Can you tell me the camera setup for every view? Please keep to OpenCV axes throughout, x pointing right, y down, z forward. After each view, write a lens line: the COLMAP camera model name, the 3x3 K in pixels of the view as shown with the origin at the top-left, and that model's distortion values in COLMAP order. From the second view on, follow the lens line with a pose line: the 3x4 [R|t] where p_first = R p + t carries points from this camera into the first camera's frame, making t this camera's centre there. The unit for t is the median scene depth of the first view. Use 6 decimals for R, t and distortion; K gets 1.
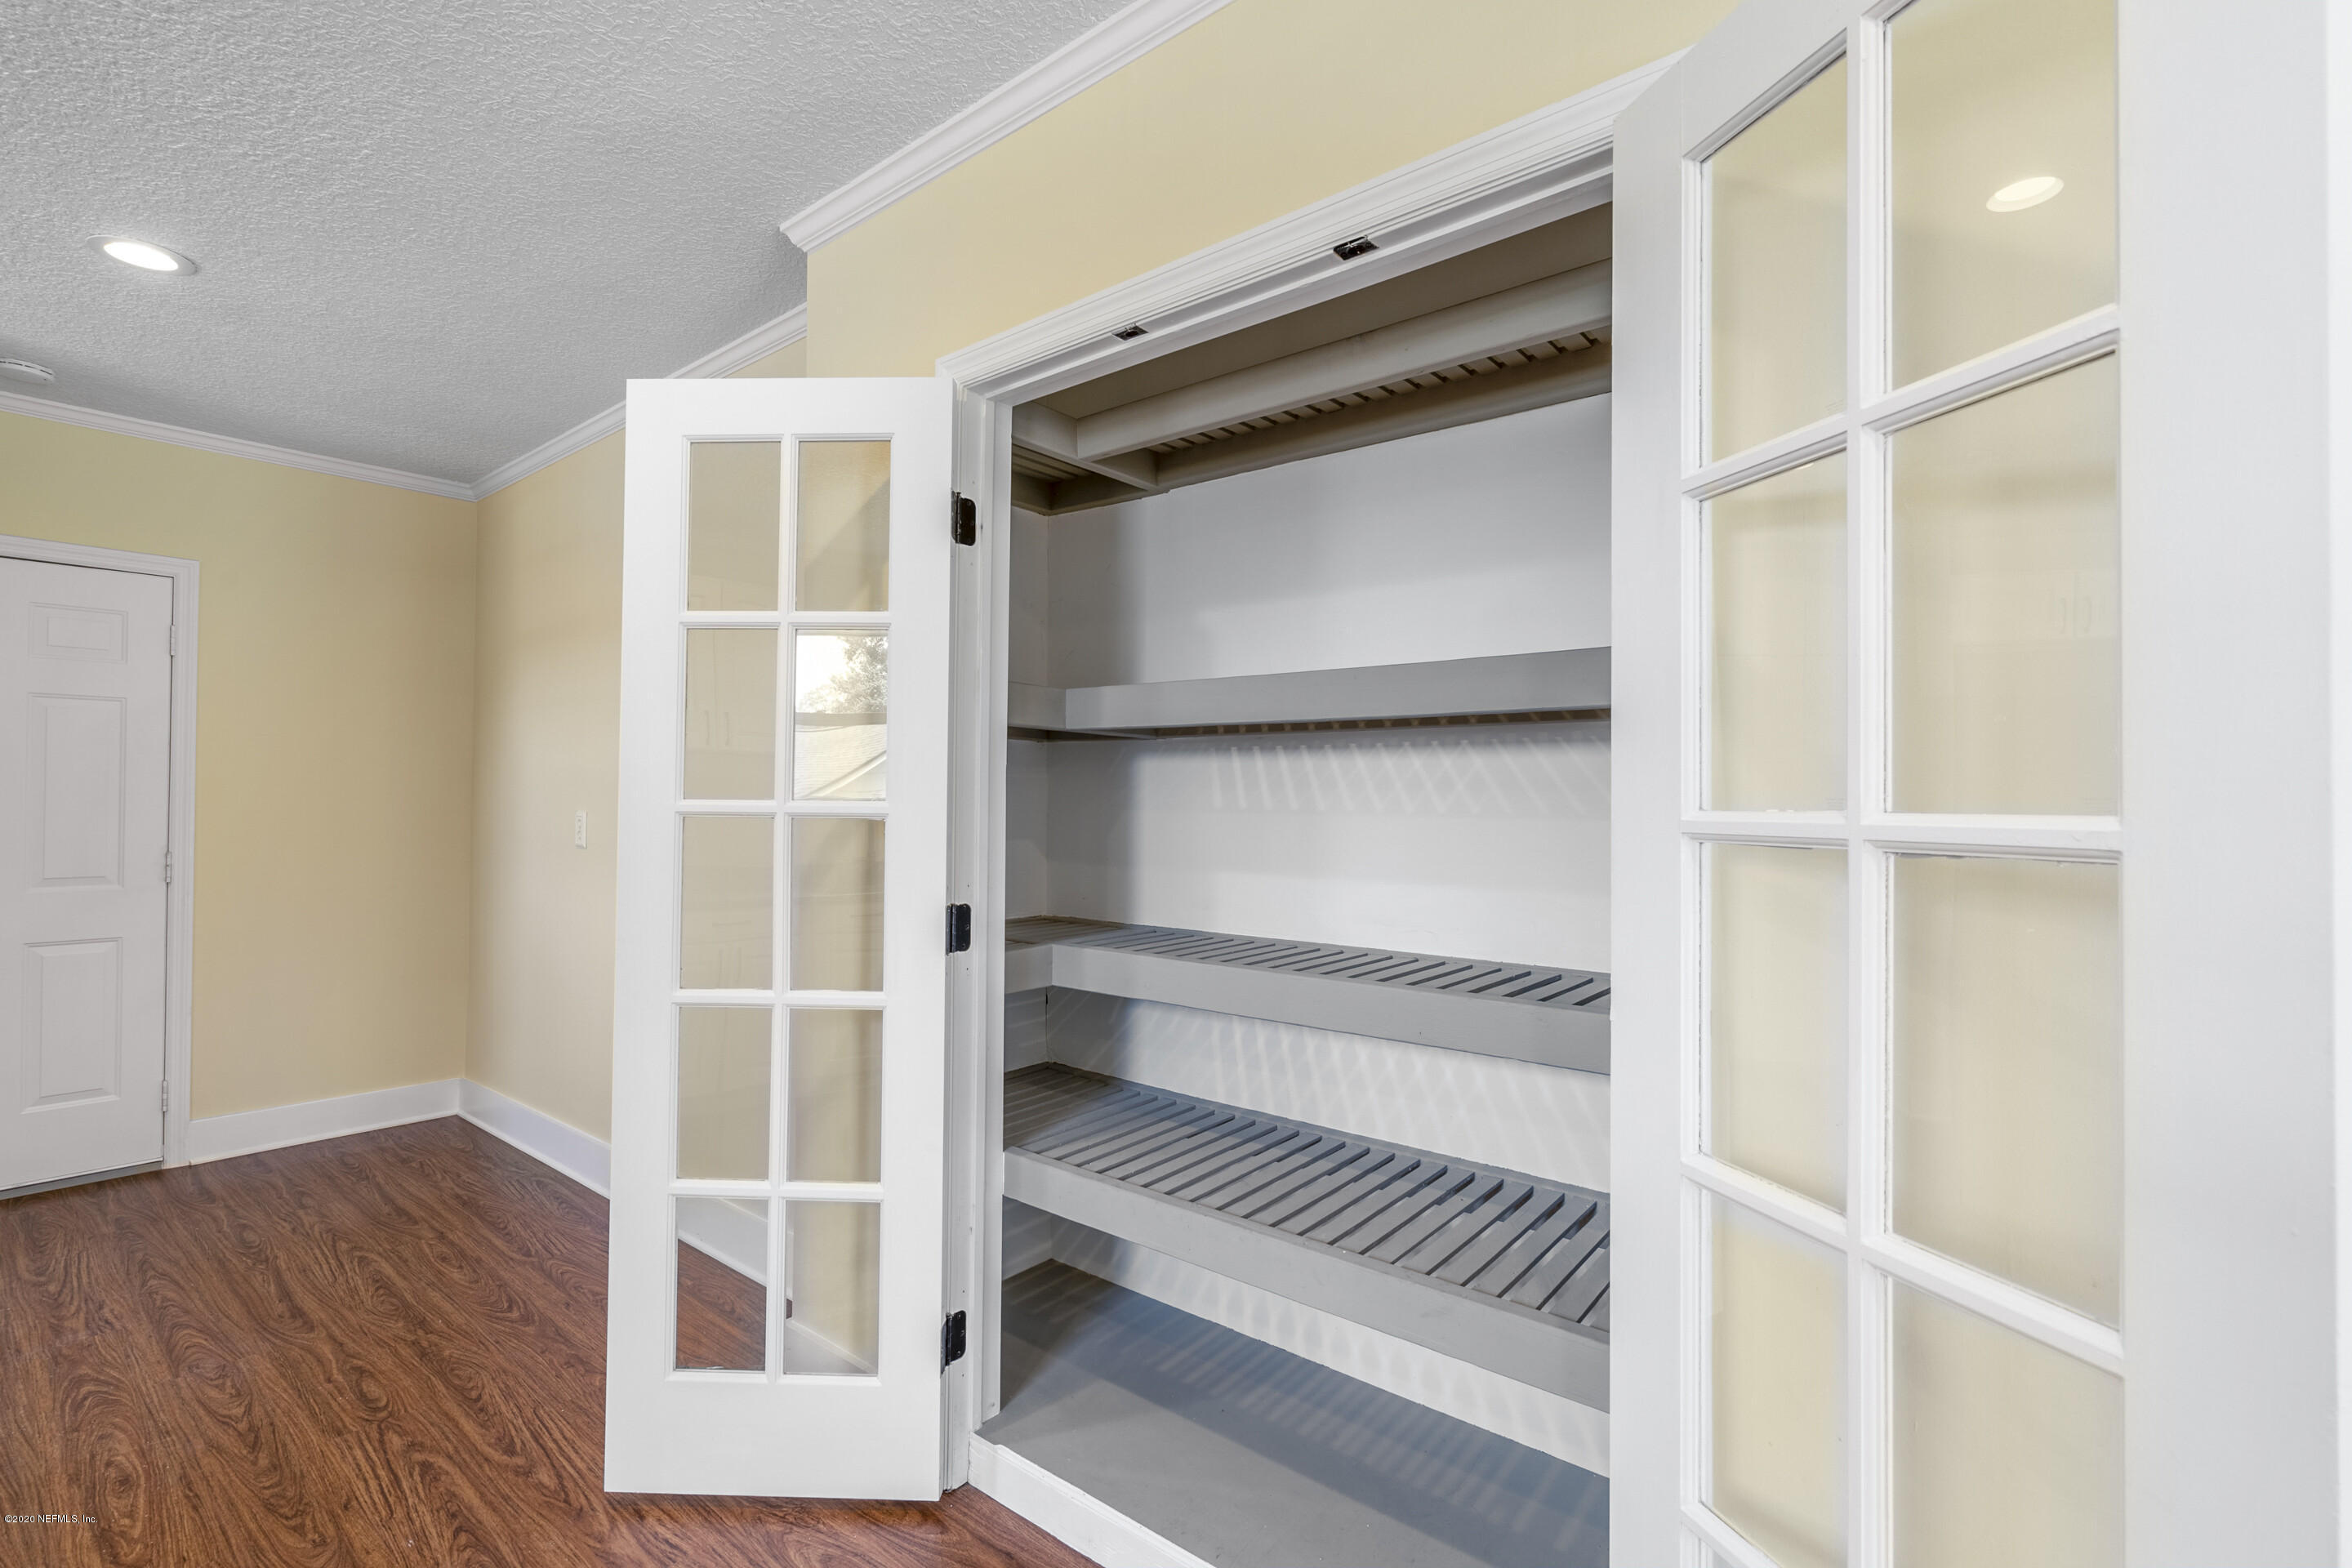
lens RADIAL K [[1073.3, 0, 1168.0], [0, 1073.3, 785.7], [0, 0, 1]] dist [-0.001800, 0.000301]
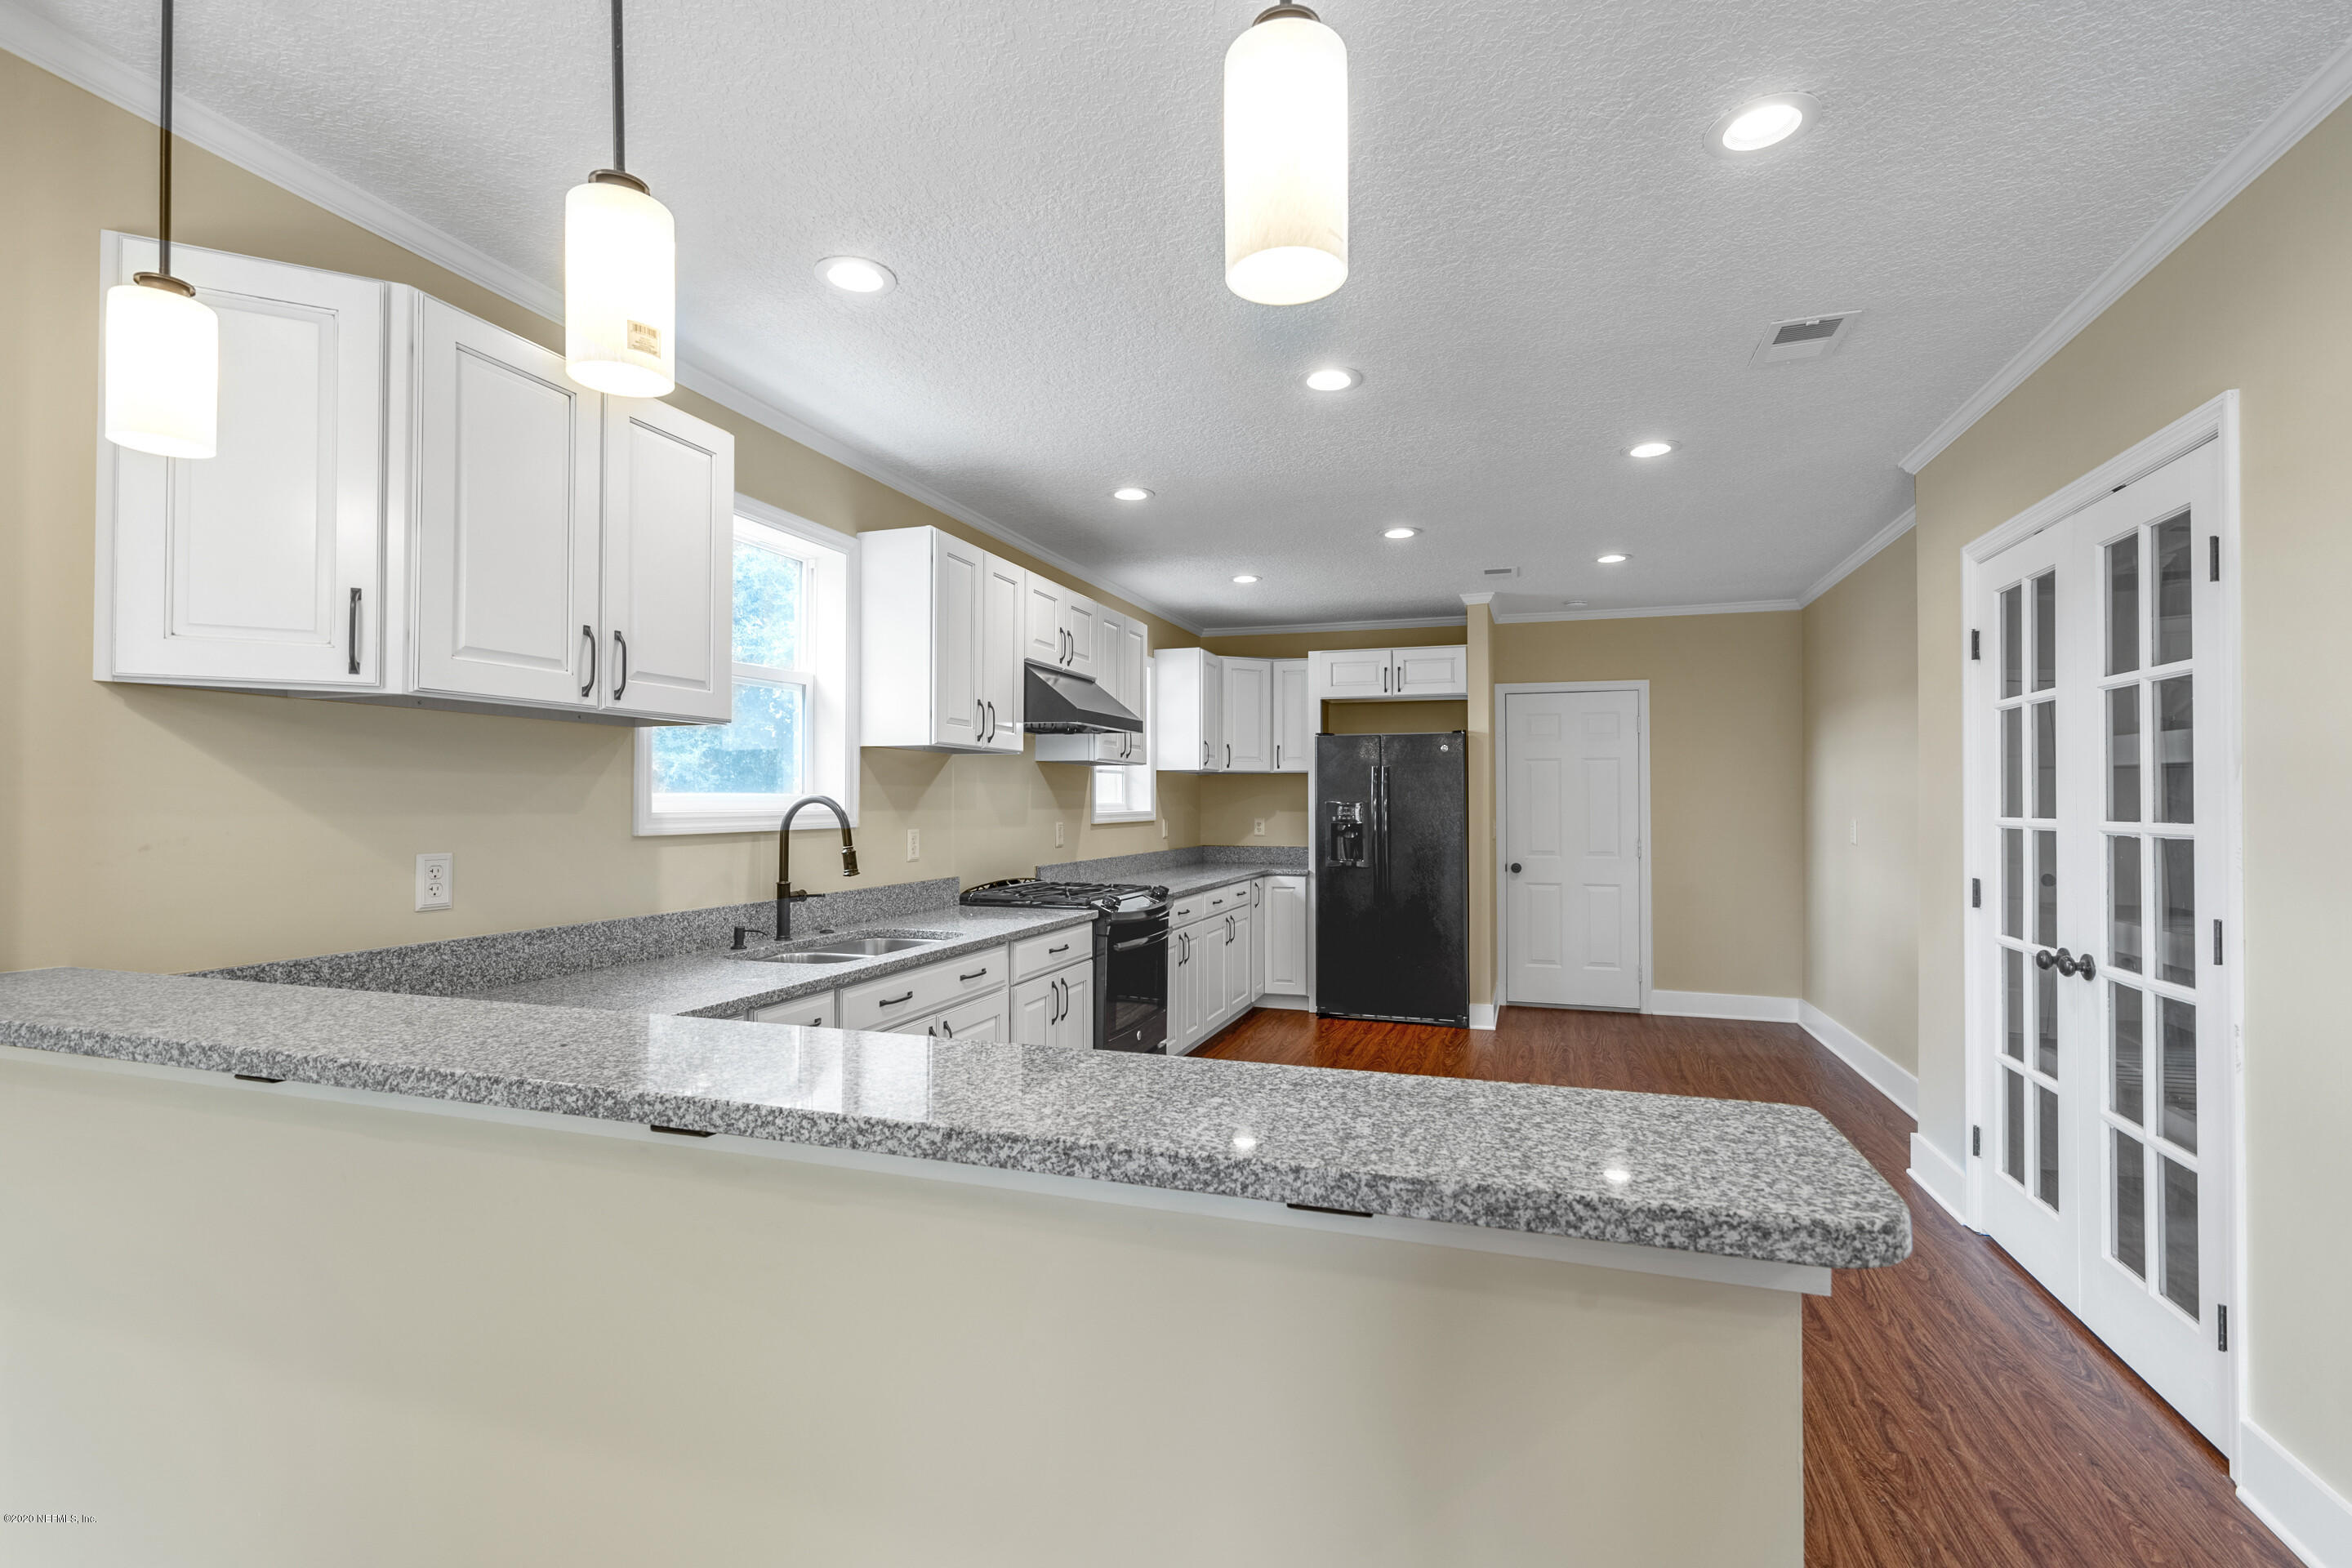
lens RADIAL K [[1073.3, 0, 1171.0], [0, 1073.3, 787.0], [0, 0, 1]] dist [-0.001800, 0.000301]
pose [[0.365956, -0.018715, -0.930444, 0.488830], [0.015490, 0.999782, -0.014017, -0.017036], [0.930503, -0.009283, 0.366166, -0.420391]]
